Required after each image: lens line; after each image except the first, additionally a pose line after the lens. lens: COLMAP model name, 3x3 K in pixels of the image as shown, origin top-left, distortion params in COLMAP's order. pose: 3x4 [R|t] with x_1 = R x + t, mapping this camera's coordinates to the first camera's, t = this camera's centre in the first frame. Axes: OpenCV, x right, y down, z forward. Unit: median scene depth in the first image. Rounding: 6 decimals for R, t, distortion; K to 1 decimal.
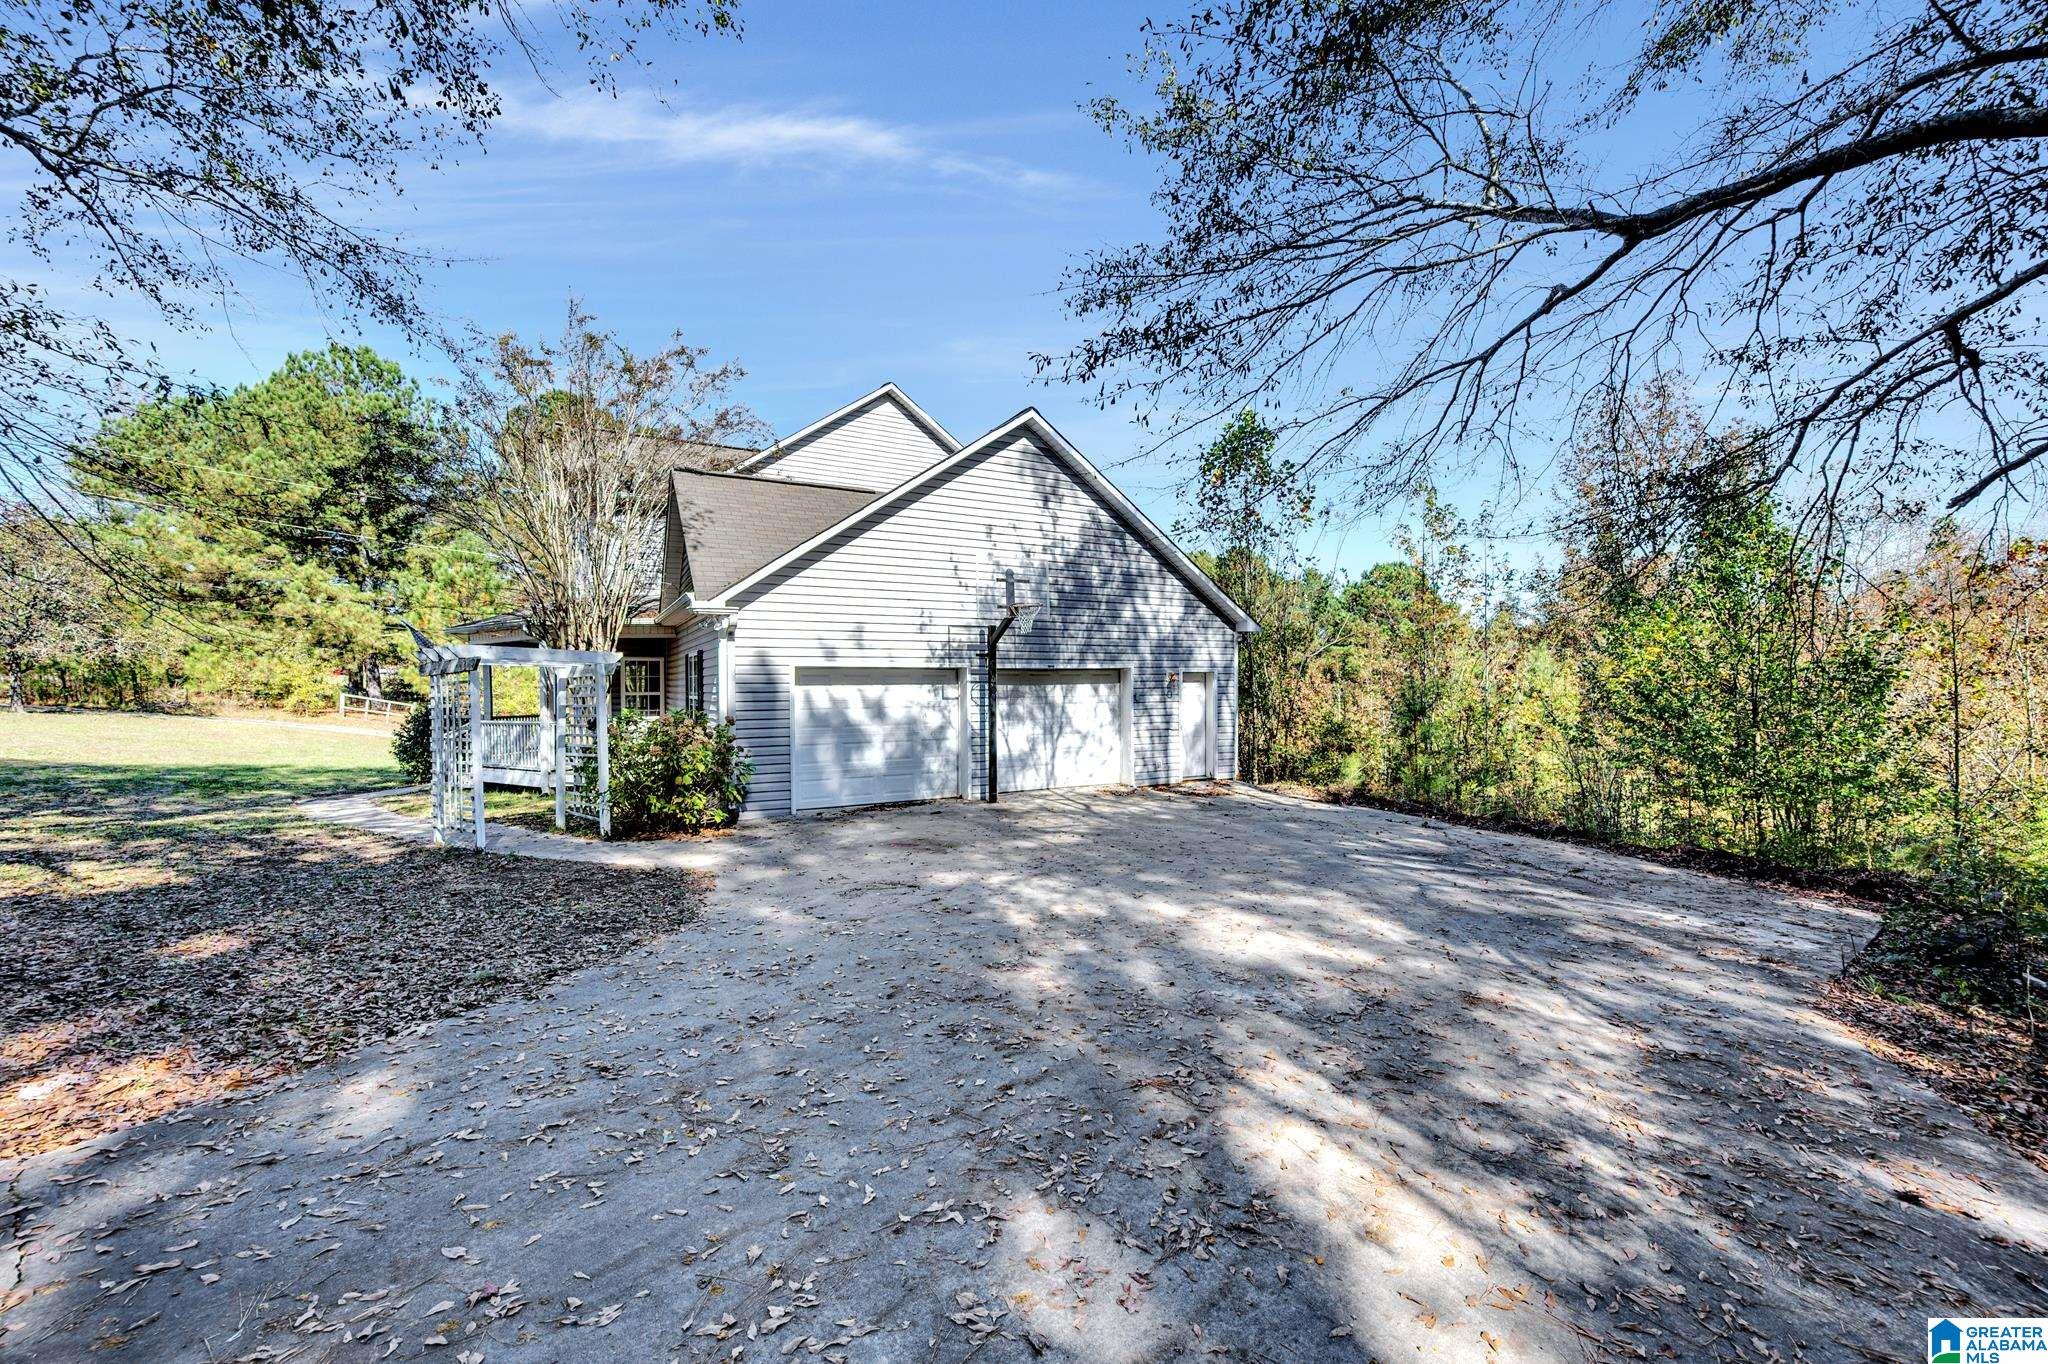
lens RADIAL K [[804.7, 0, 1024.0], [0, 804.7, 682.0], [0, 0, 1]] dist [0.001843, 0.000168]
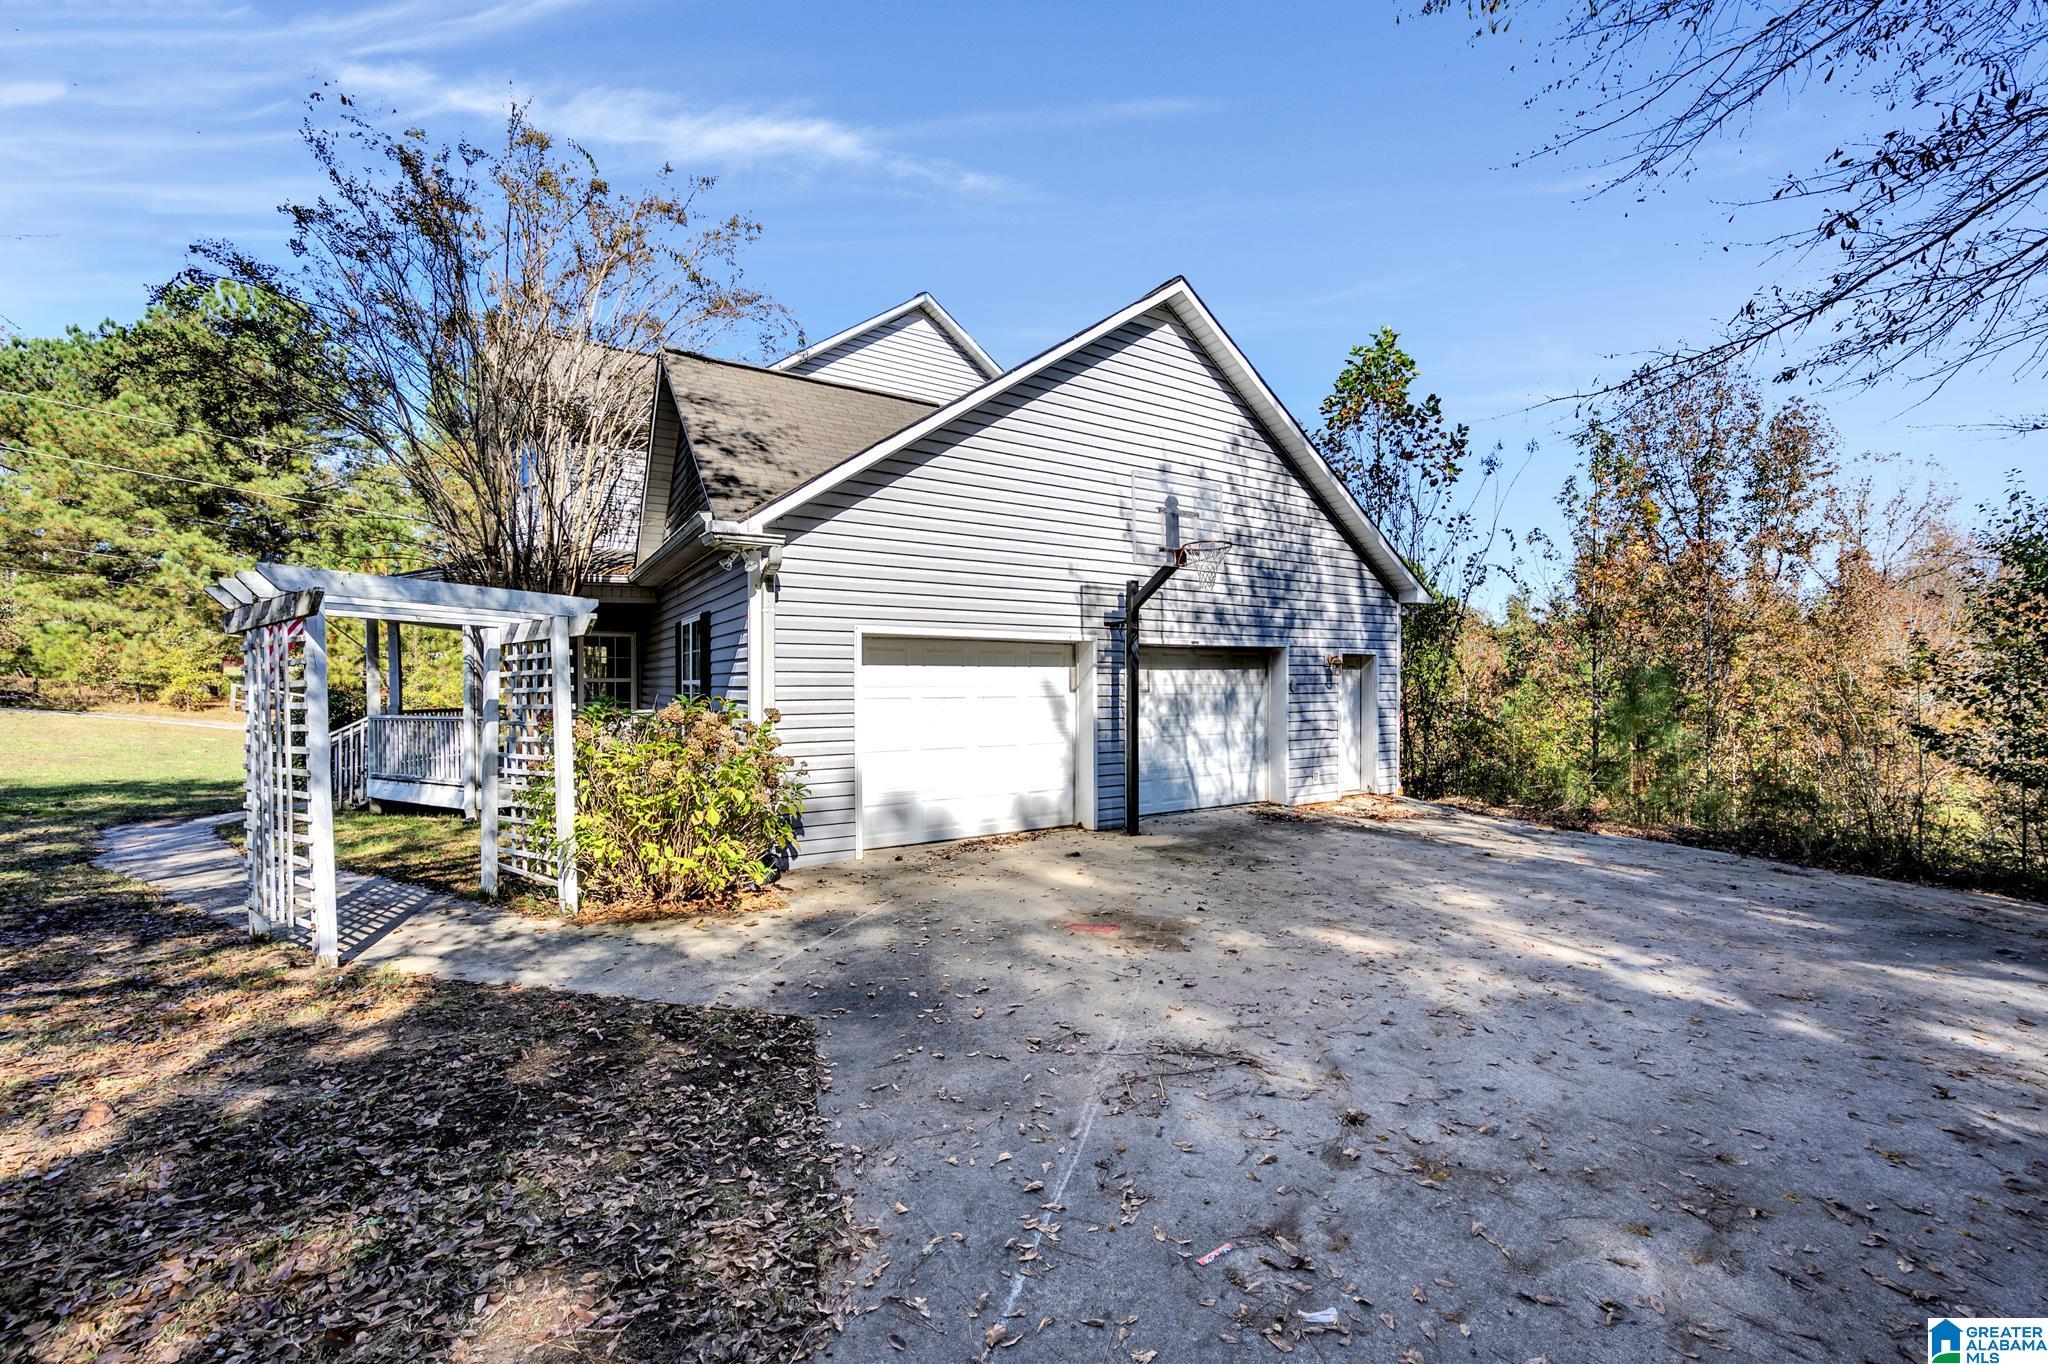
lens RADIAL K [[804.1, 0, 1029.4], [0, 804.1, 688.4], [0, 0, 1]] dist [-0.000053, -0.000357]
pose [[0.998223, 0.004935, 0.059384, -0.150386], [-0.005551, 0.999932, 0.010211, 0.014596], [-0.059329, -0.010522, 0.998183, 0.269987]]
